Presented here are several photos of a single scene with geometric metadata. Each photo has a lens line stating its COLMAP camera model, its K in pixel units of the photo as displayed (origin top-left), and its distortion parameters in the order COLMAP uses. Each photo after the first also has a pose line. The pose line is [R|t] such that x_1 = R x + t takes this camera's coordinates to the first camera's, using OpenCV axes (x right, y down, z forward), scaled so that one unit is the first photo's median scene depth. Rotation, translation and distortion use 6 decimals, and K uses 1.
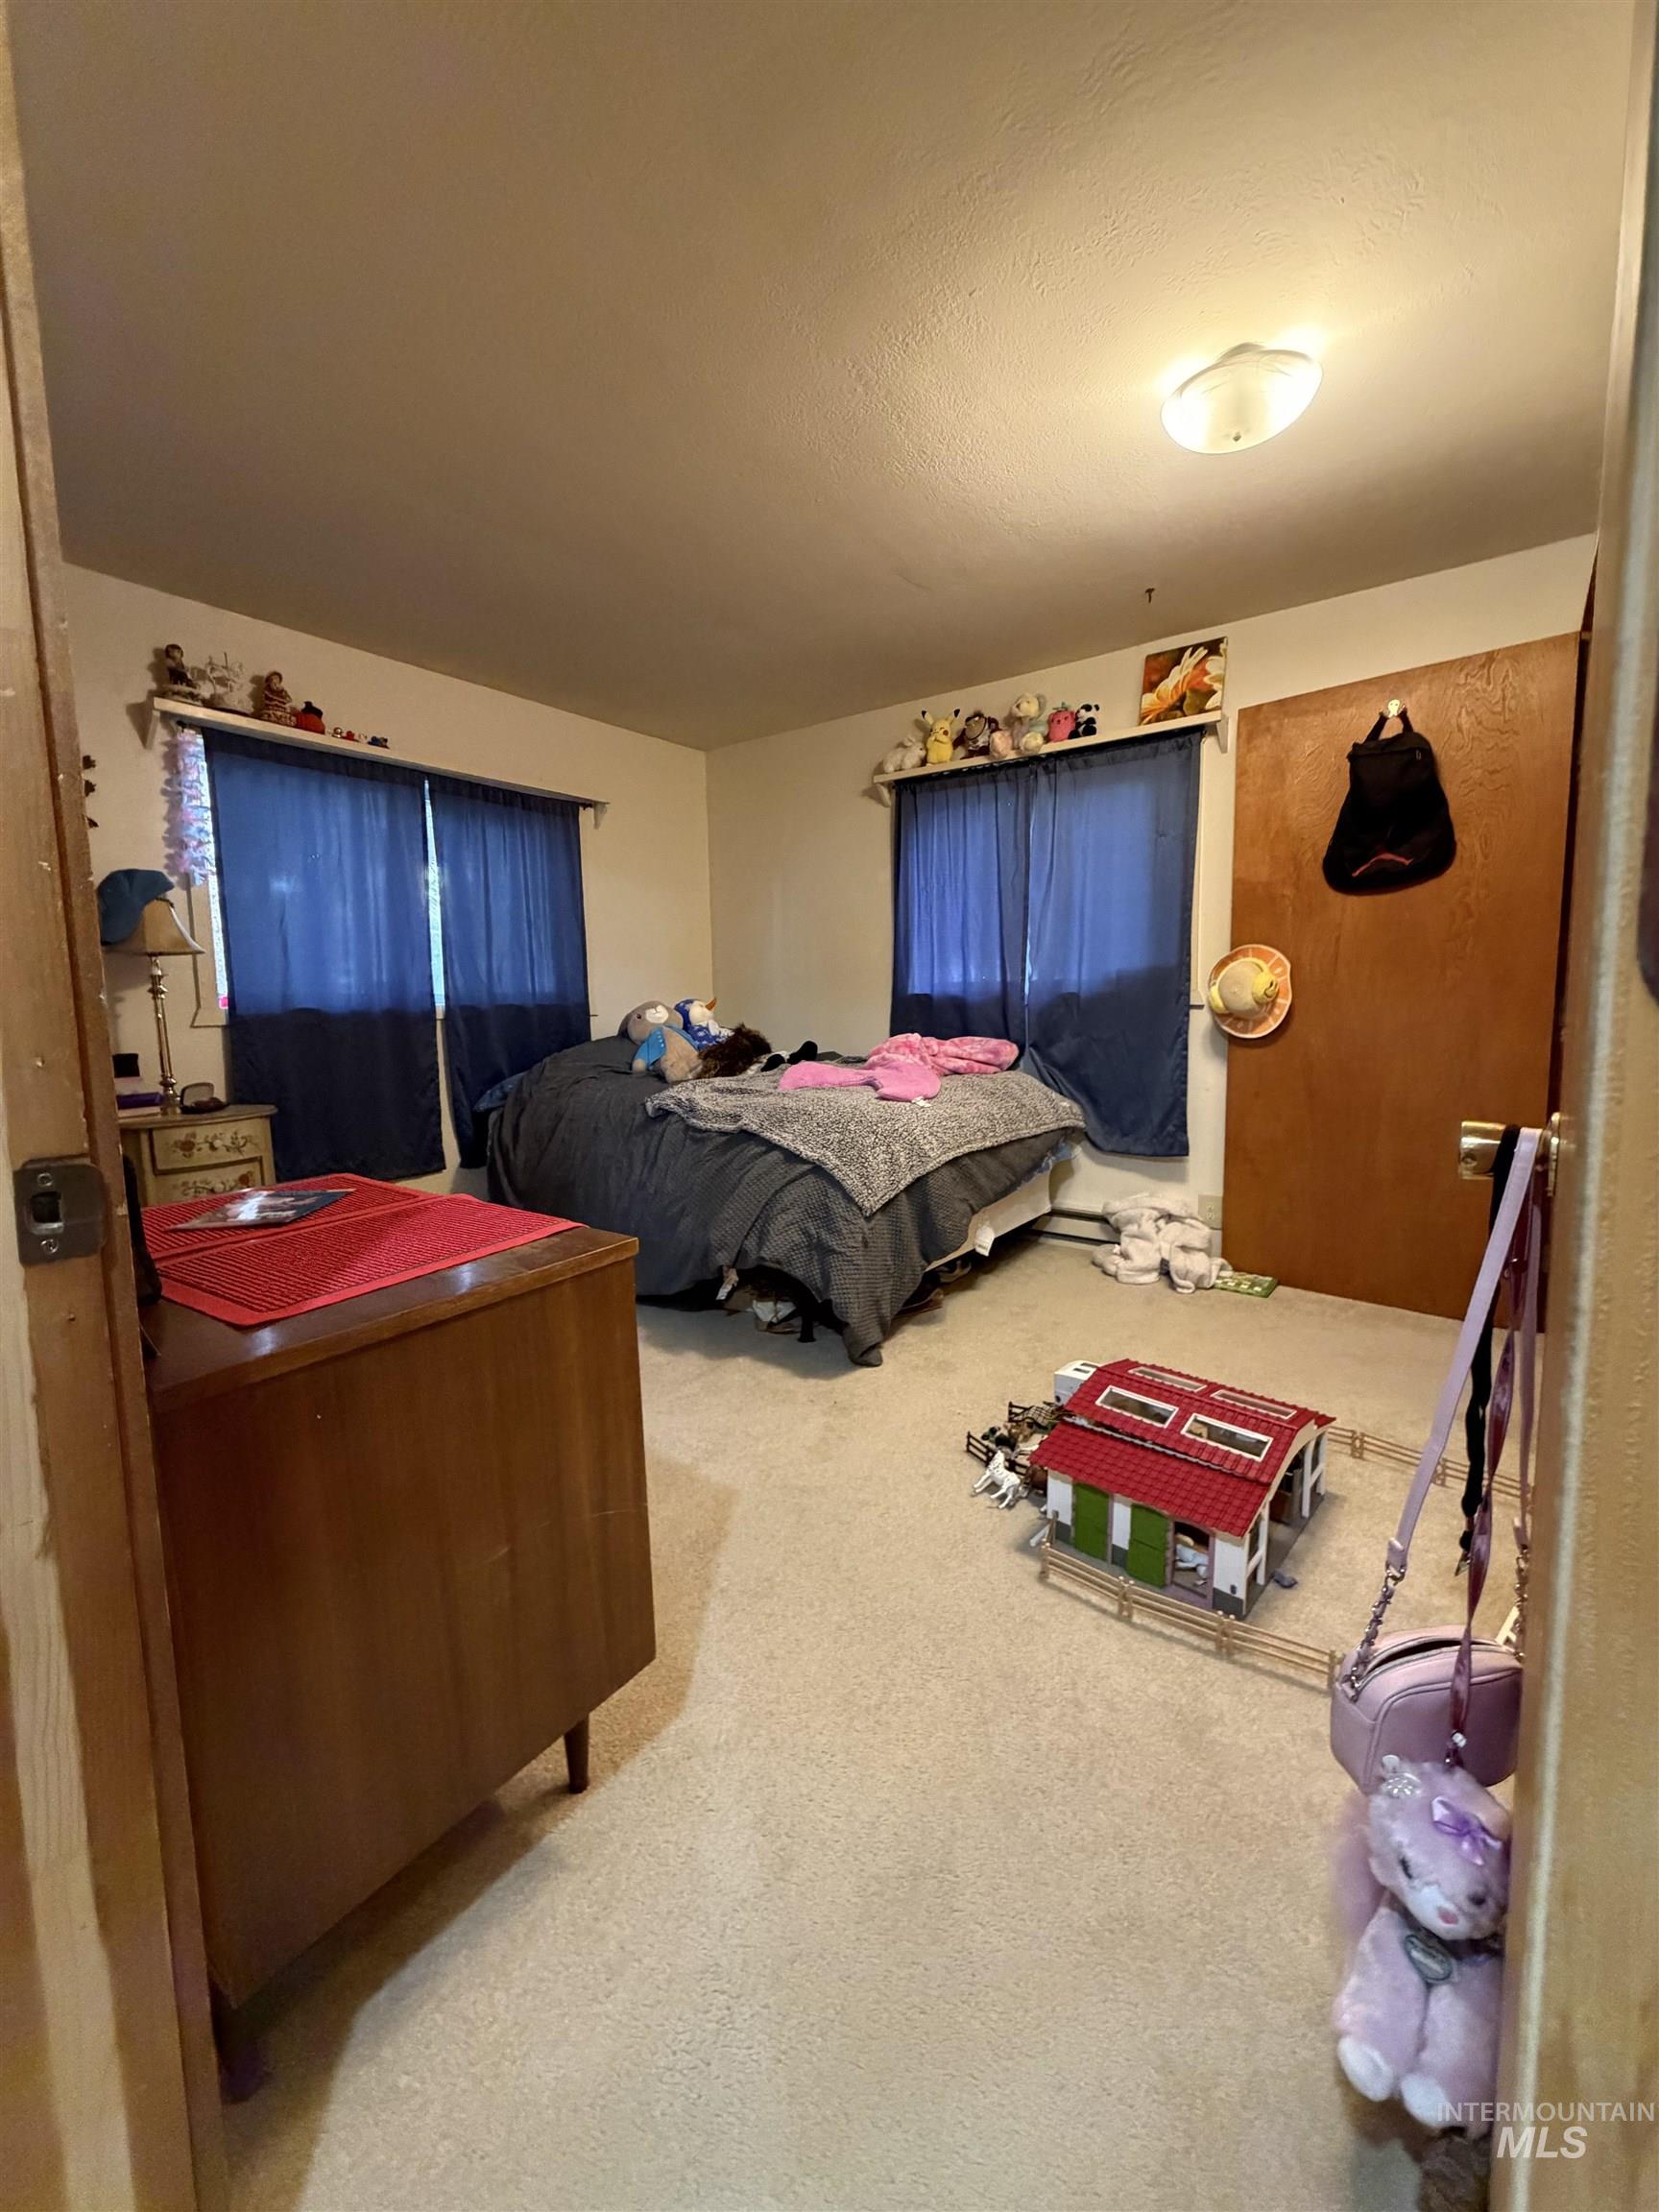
lens RADIAL K [[888.4, 0, 827.2], [0, 888.4, 1098.7], [0, 0, 1]] dist [-0.002039, -0.000047]
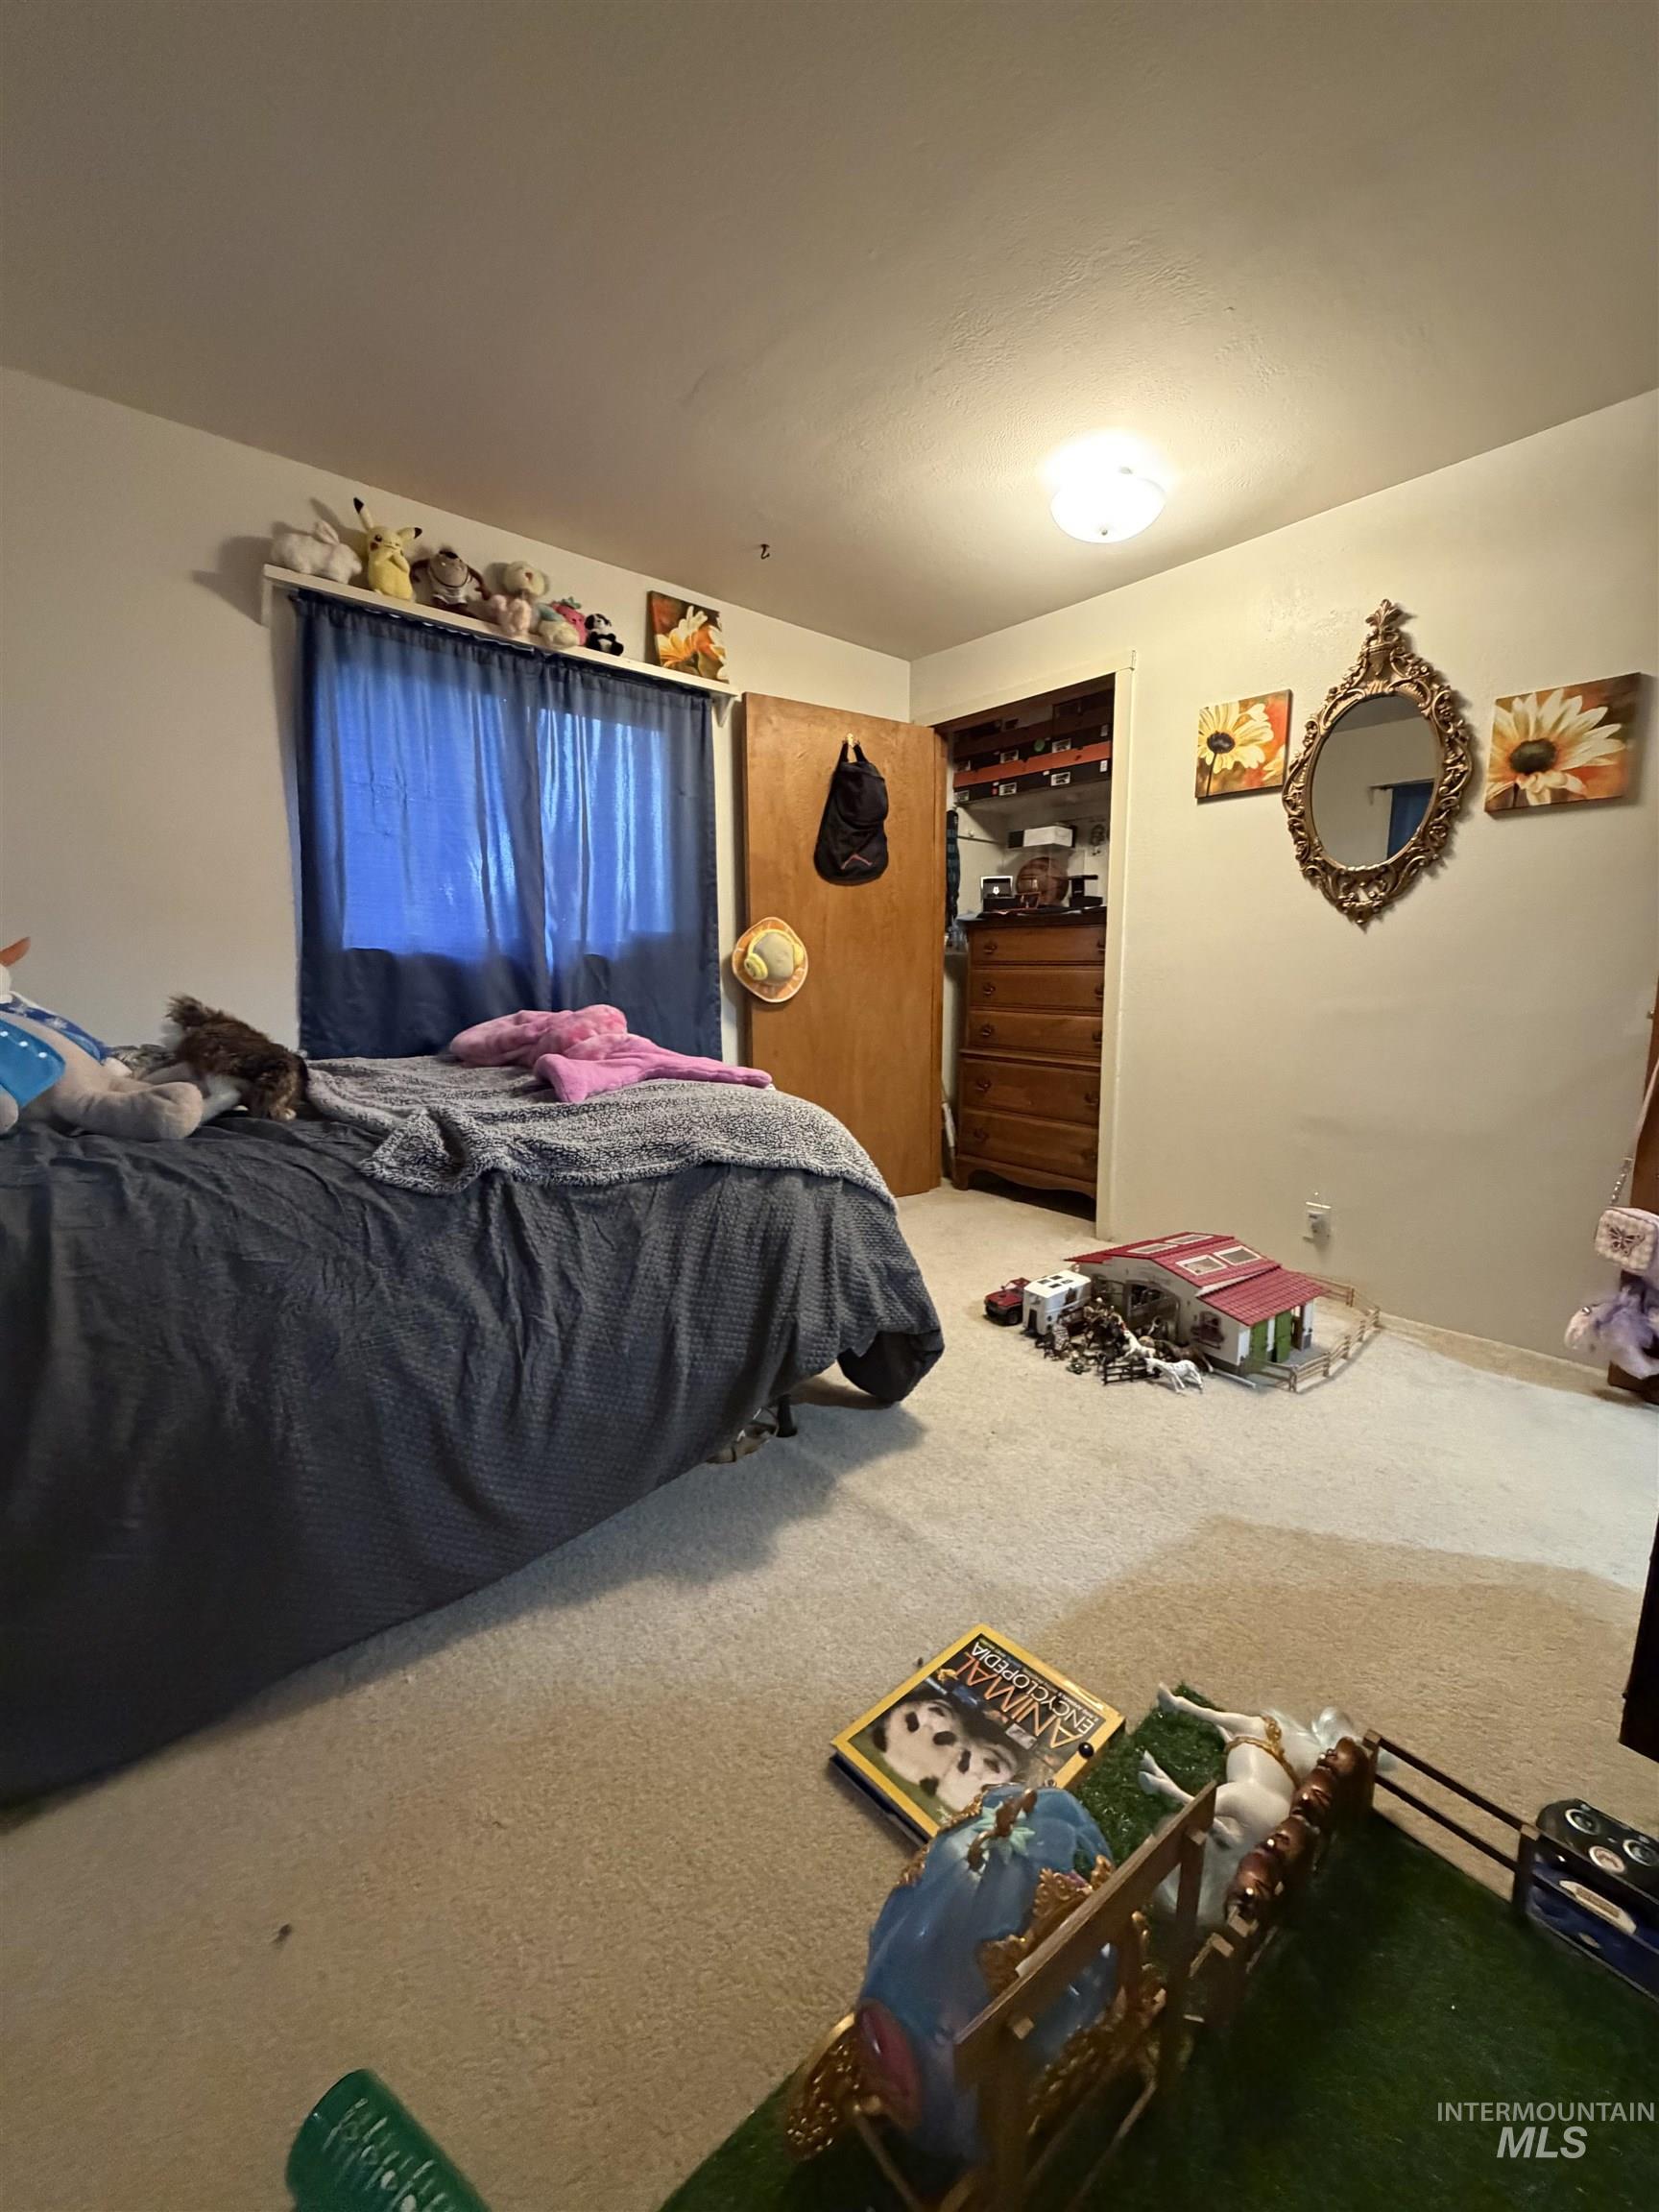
lens RADIAL K [[888.4, 0, 826.1], [0, 888.4, 1102.5], [0, 0, 1]] dist [-0.002039, -0.000047]
pose [[0.215131, -0.126602, 0.968344, -0.549955], [0.099417, 0.989249, 0.107248, -0.052334], [-0.971512, 0.073198, 0.225404, 0.640745]]
